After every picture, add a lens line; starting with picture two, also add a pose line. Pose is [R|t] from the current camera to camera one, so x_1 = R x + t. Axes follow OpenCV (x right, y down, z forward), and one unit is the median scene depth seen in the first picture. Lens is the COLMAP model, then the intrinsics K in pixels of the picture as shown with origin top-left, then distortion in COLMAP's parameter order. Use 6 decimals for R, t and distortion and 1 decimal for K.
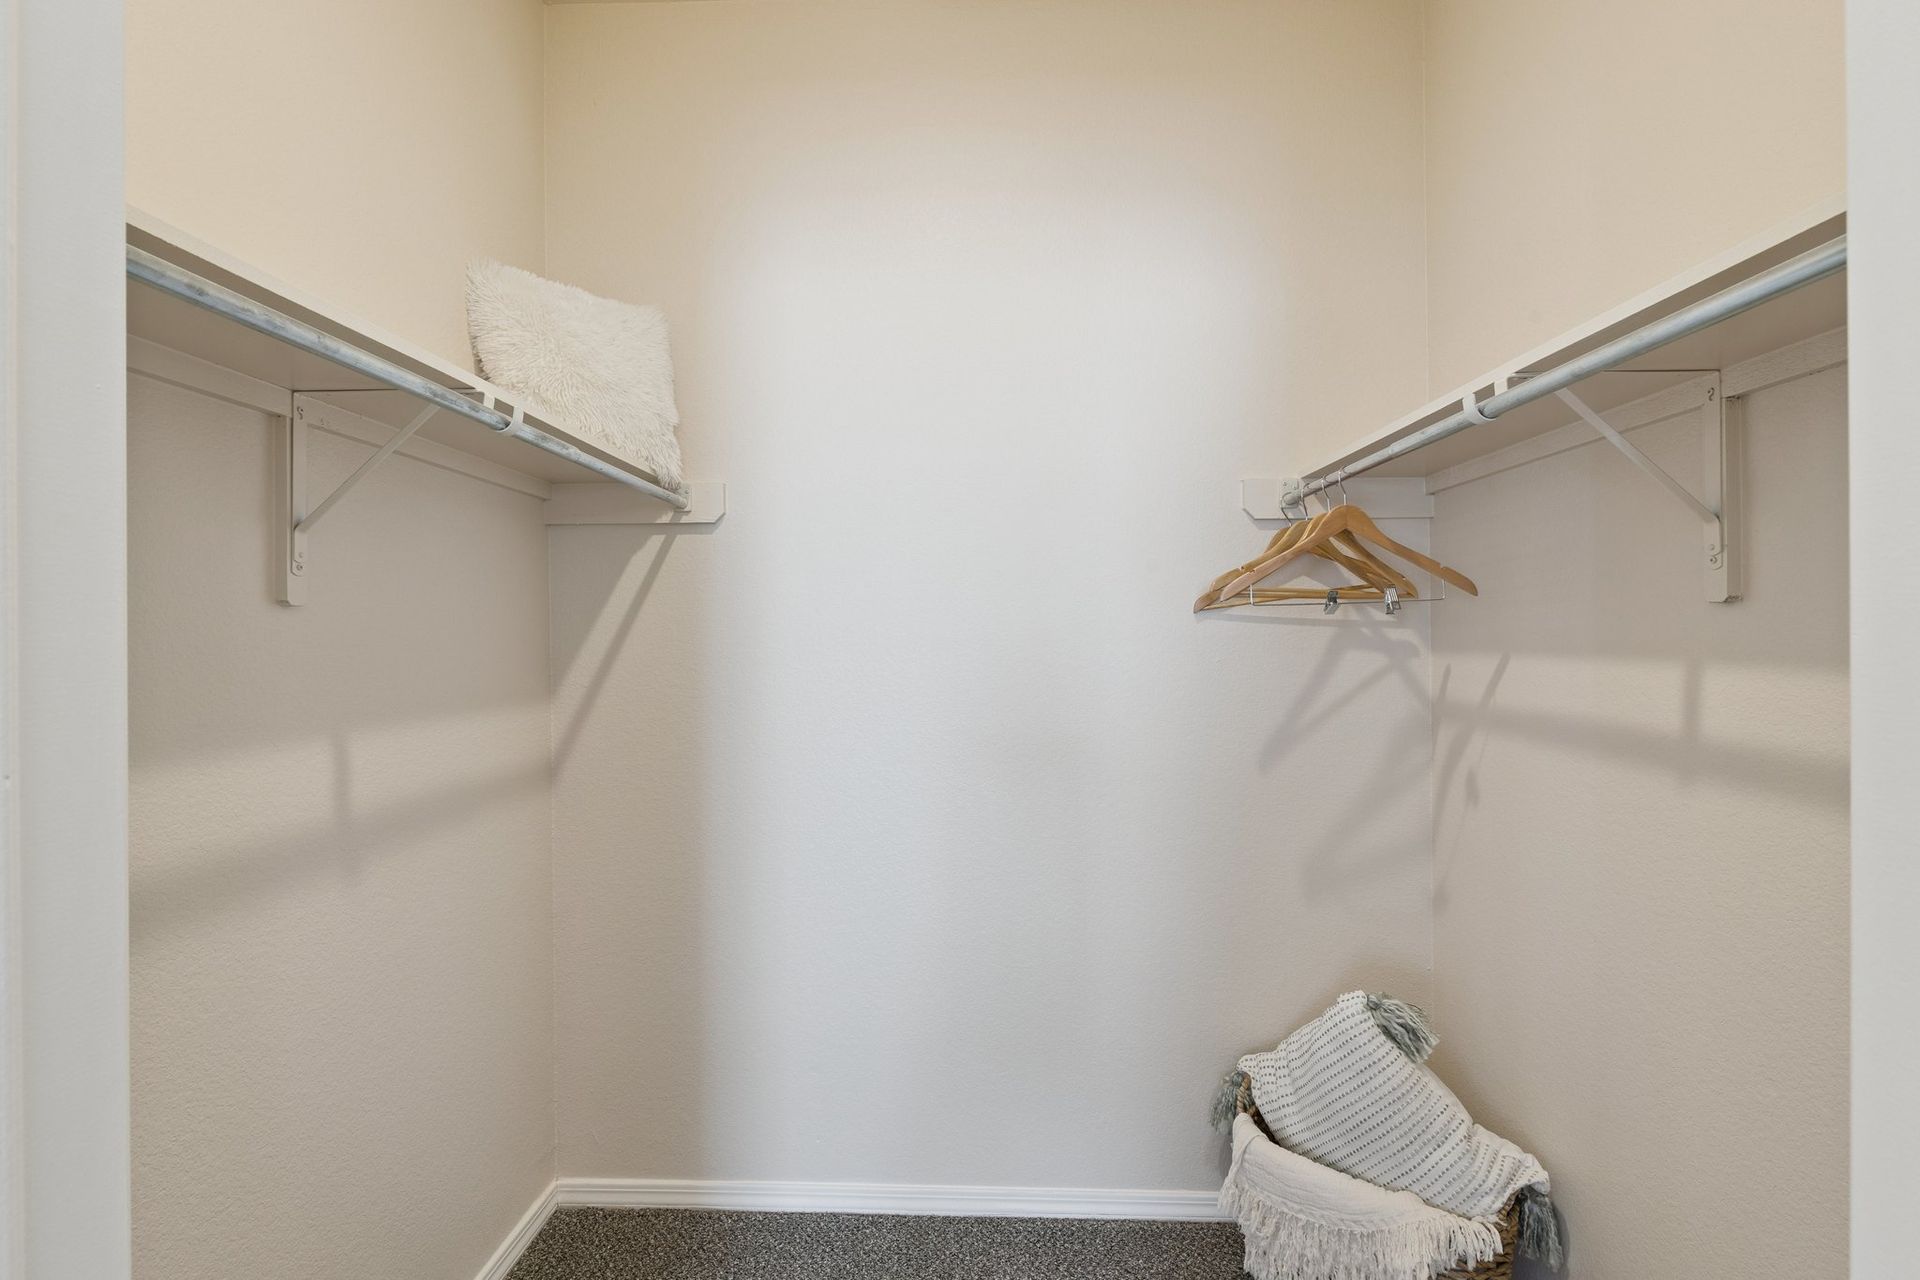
lens RADIAL K [[867.3, 0, 969.9], [0, 867.3, 630.9], [0, 0, 1]] dist [0.006000, -0.001555]
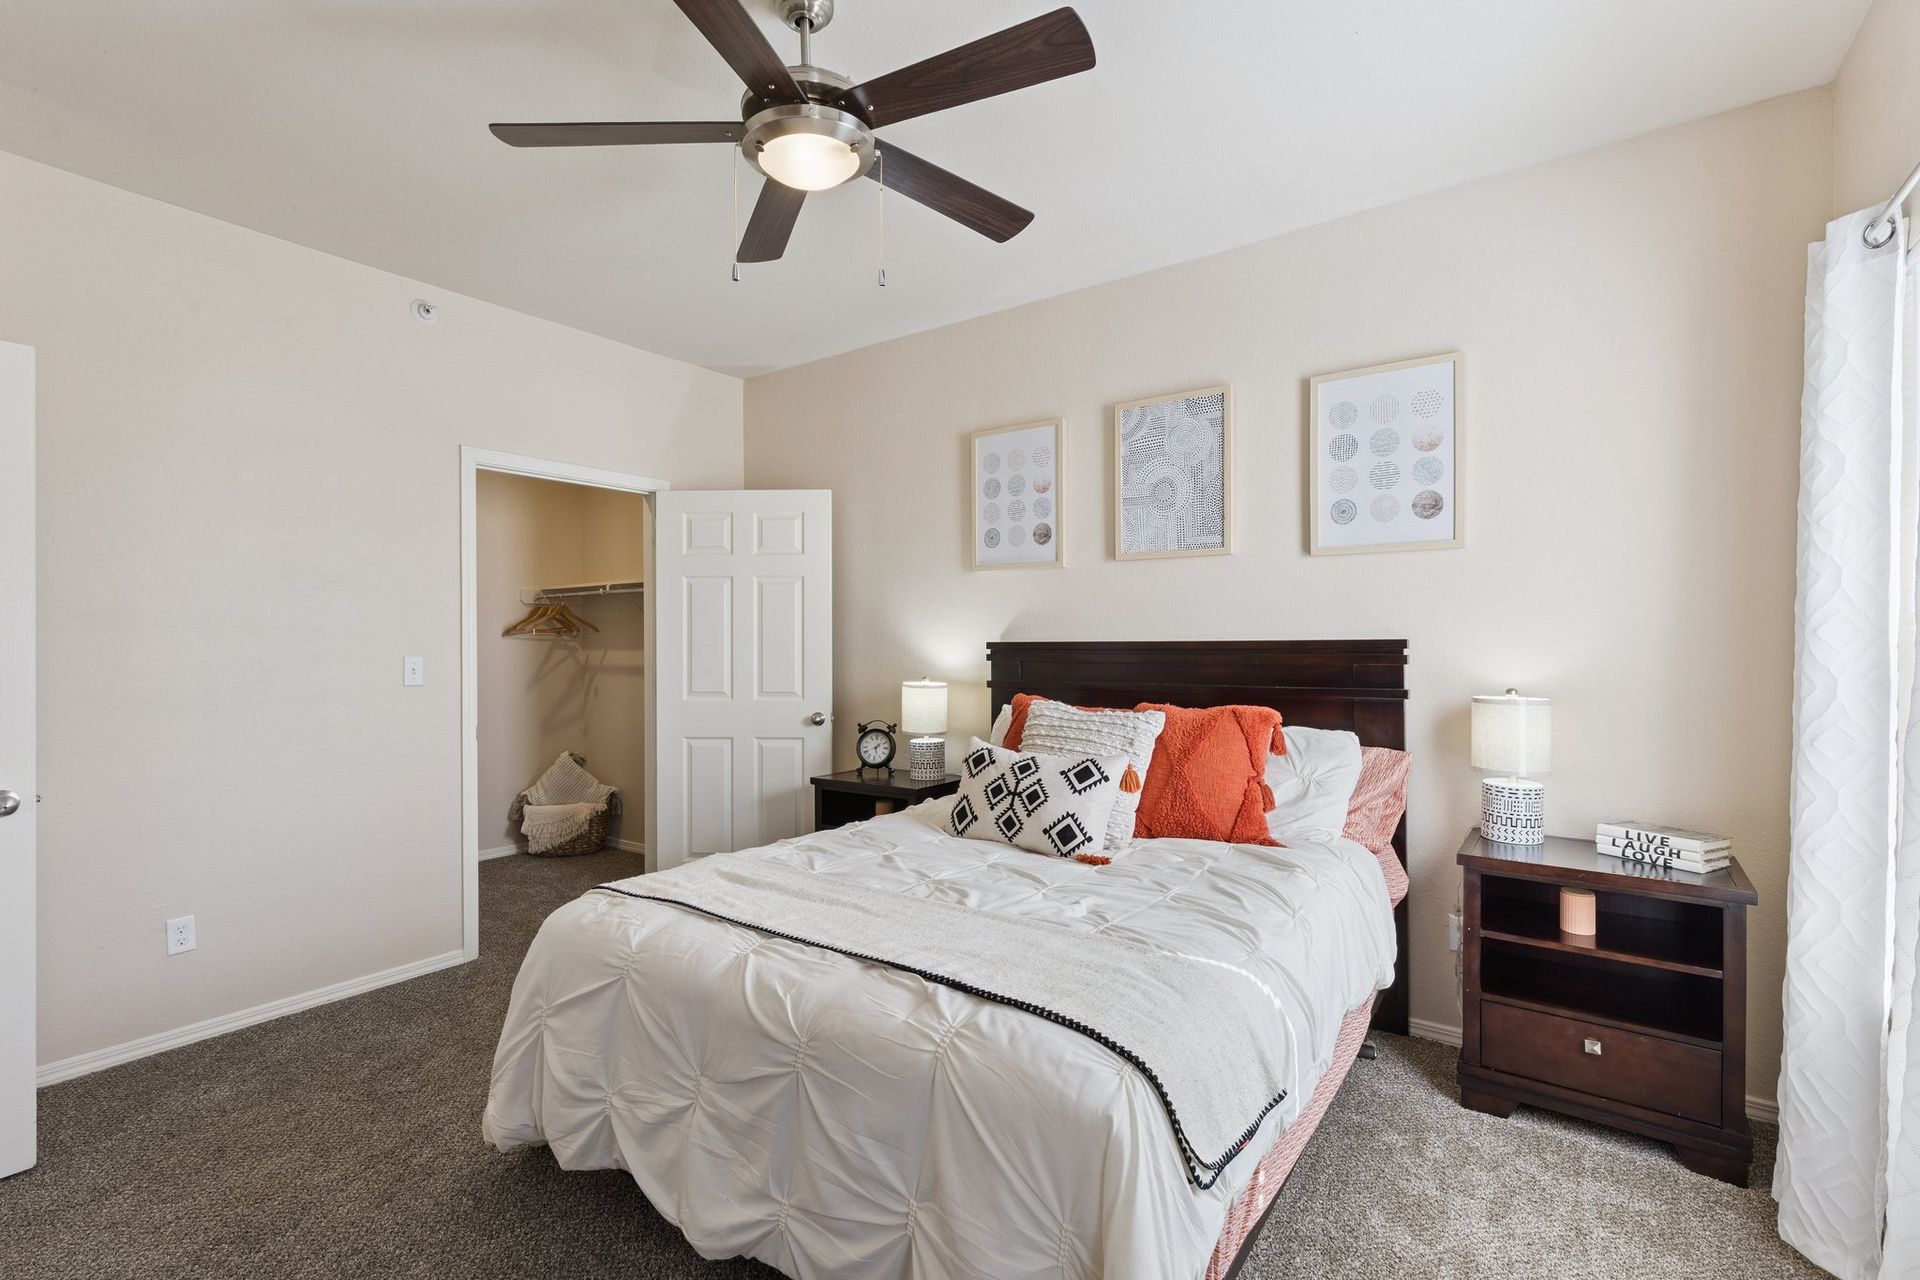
lens RADIAL K [[867.3, 0, 966.9], [0, 867.3, 642.5], [0, 0, 1]] dist [0.006000, -0.001555]
pose [[0.559558, -0.001404, 0.828790, -1.309501], [0.005187, 0.999985, -0.001808, 0.012029], [-0.828775, 0.005311, 0.559557, -1.924594]]
